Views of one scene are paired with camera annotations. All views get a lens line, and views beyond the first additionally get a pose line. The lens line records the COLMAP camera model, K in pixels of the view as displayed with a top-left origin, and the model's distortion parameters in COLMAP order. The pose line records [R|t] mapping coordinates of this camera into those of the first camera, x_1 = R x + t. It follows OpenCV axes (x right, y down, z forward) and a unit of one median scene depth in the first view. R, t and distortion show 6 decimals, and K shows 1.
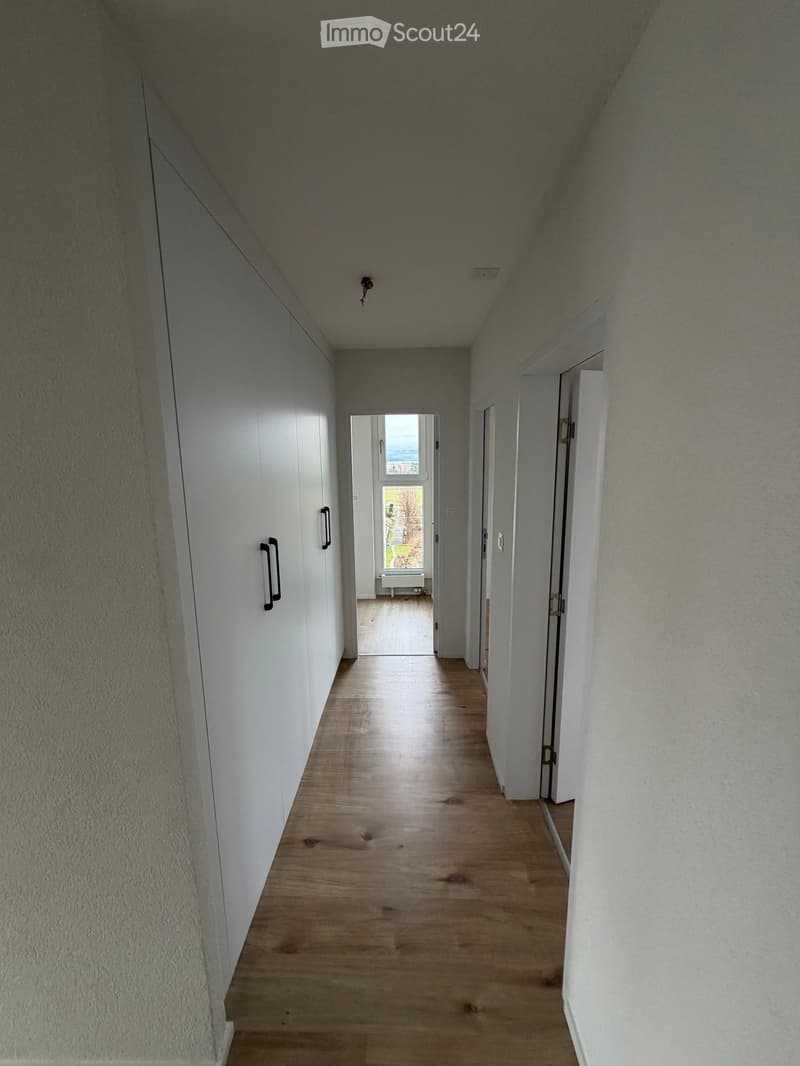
lens RADIAL K [[423.0, 0, 400.0], [0, 423.0, 533.0], [0, 0, 1]] dist [0.001114, 0.000518]
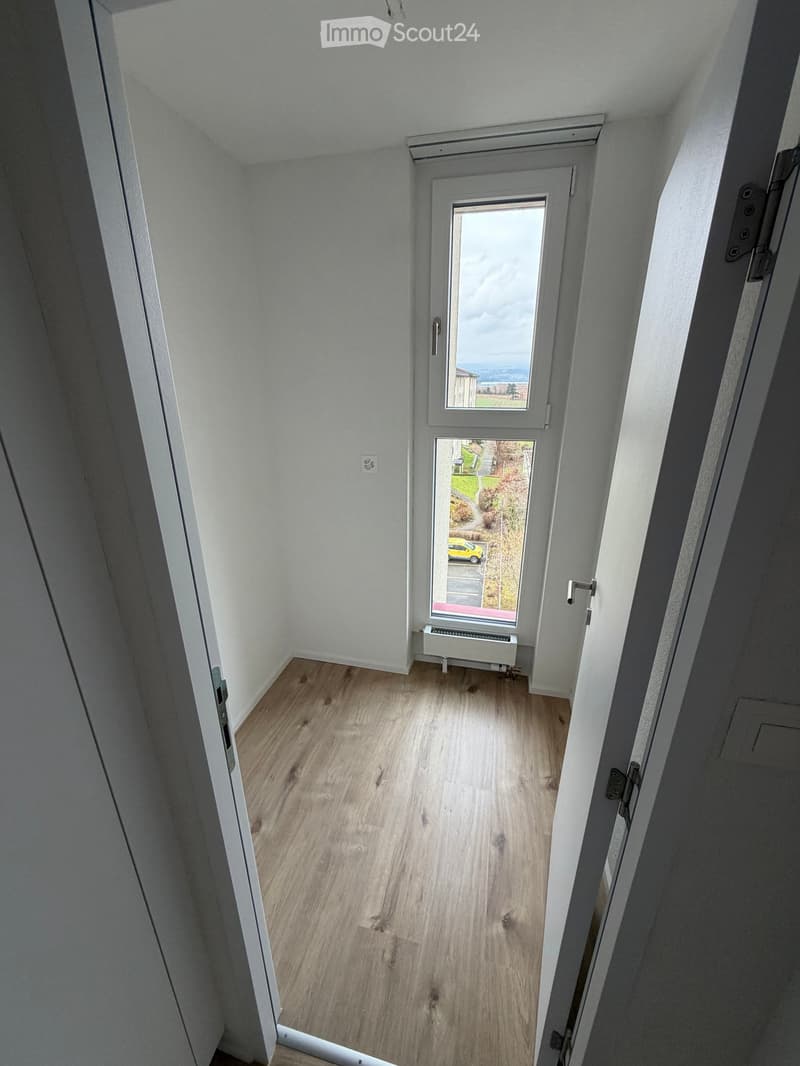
lens RADIAL K [[423.0, 0, 400.0], [0, 423.0, 533.0], [0, 0, 1]] dist [0.001114, 0.000518]
pose [[0.977955, 0.081074, -0.192437, 0.012491], [-0.046013, 0.982567, 0.180124, -0.089286], [0.203686, -0.167298, 0.964636, 0.550266]]
